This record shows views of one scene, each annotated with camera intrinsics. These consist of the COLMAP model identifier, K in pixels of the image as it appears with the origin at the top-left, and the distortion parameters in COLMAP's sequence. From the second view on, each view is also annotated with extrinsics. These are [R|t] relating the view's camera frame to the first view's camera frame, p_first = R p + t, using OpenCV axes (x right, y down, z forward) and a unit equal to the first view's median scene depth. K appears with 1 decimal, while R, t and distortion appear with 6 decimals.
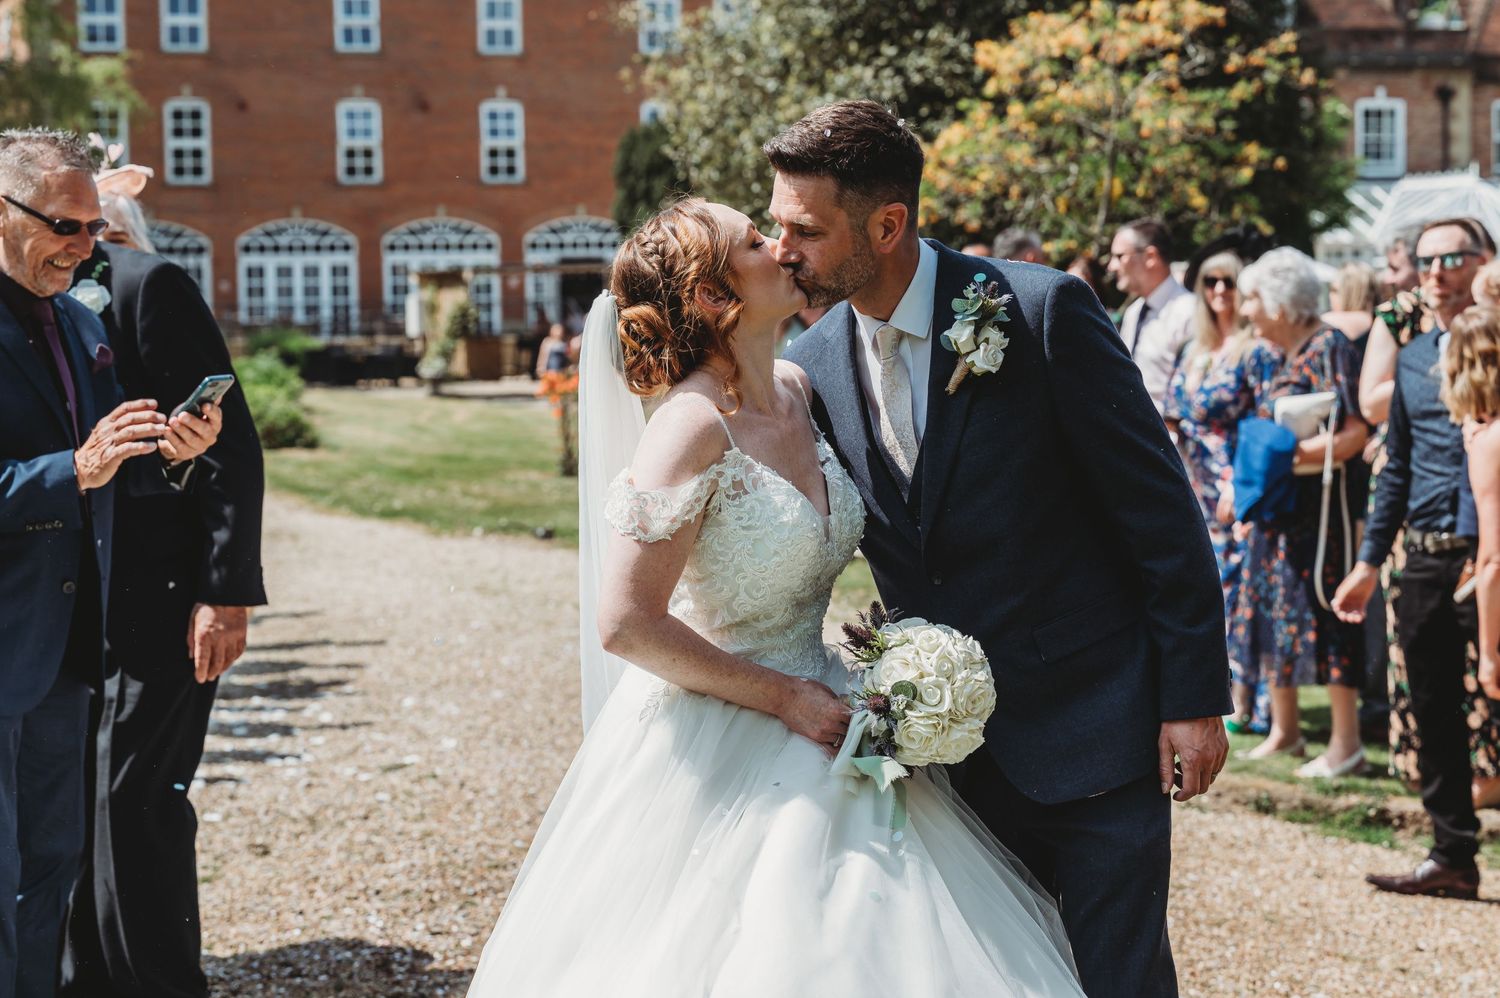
lens RADIAL K [[3383.5, 0, 752.4], [0, 3383.5, 561.6], [0, 0, 1]] dist [-0.038645, 0.199772]
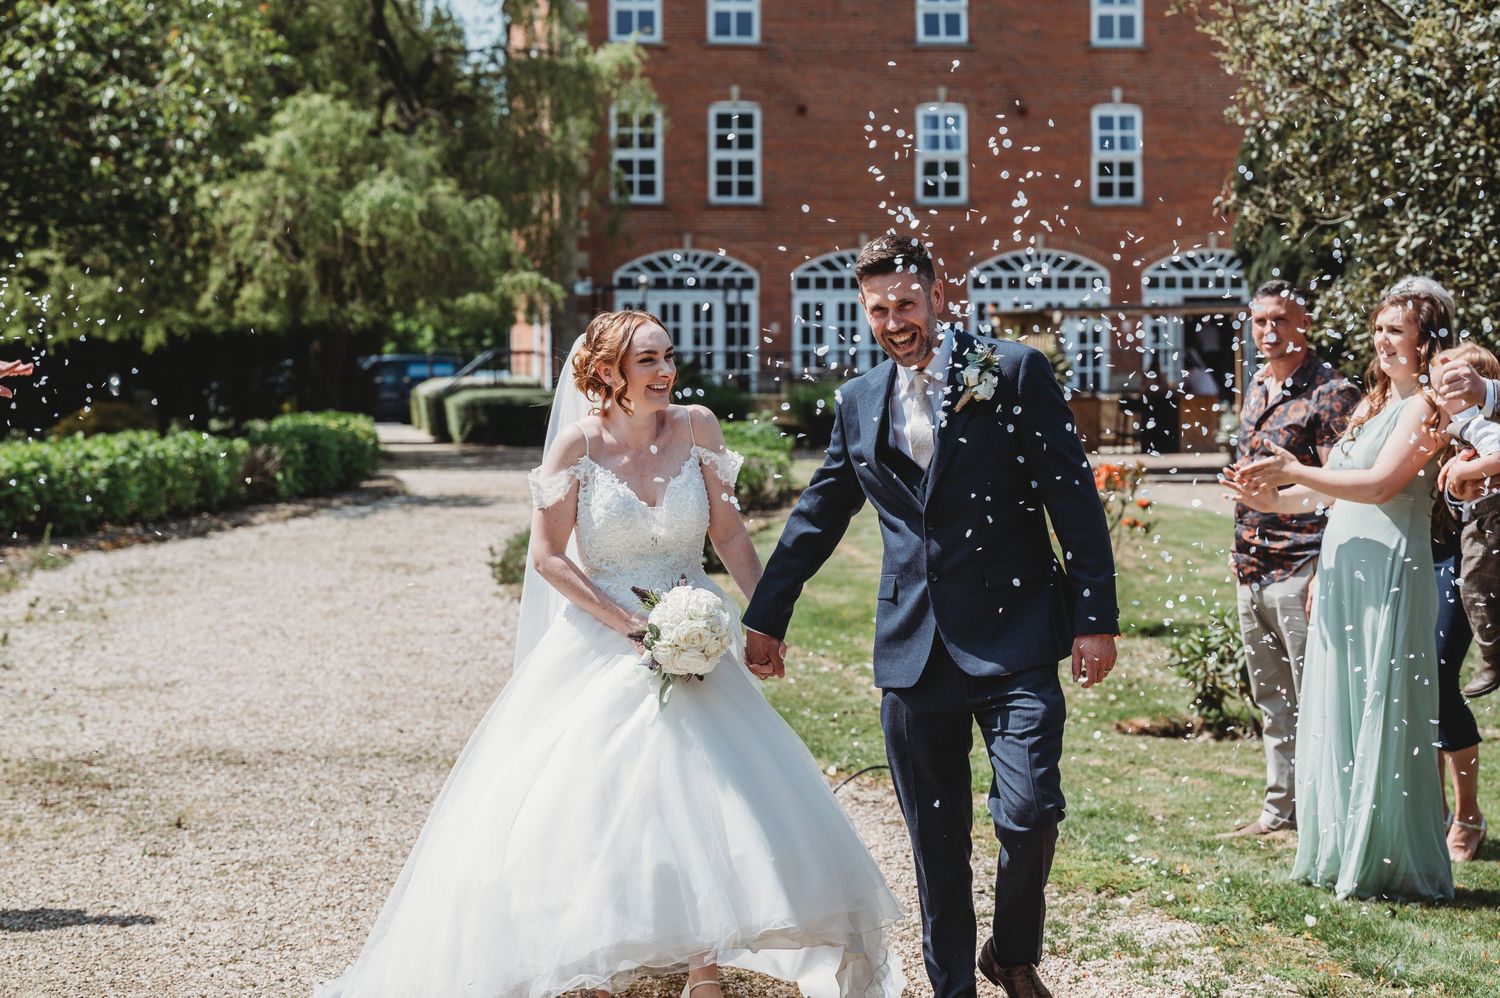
lens RADIAL K [[3683.4, 0, 741.2], [0, 3683.4, 528.1], [0, 0, 1]] dist [-0.047221, 1.204817]
pose [[0.982207, 0.021744, -0.186536, 0.005512], [-0.026790, 0.999339, -0.024573, -0.012976], [0.185878, 0.029133, 0.982141, 0.147153]]
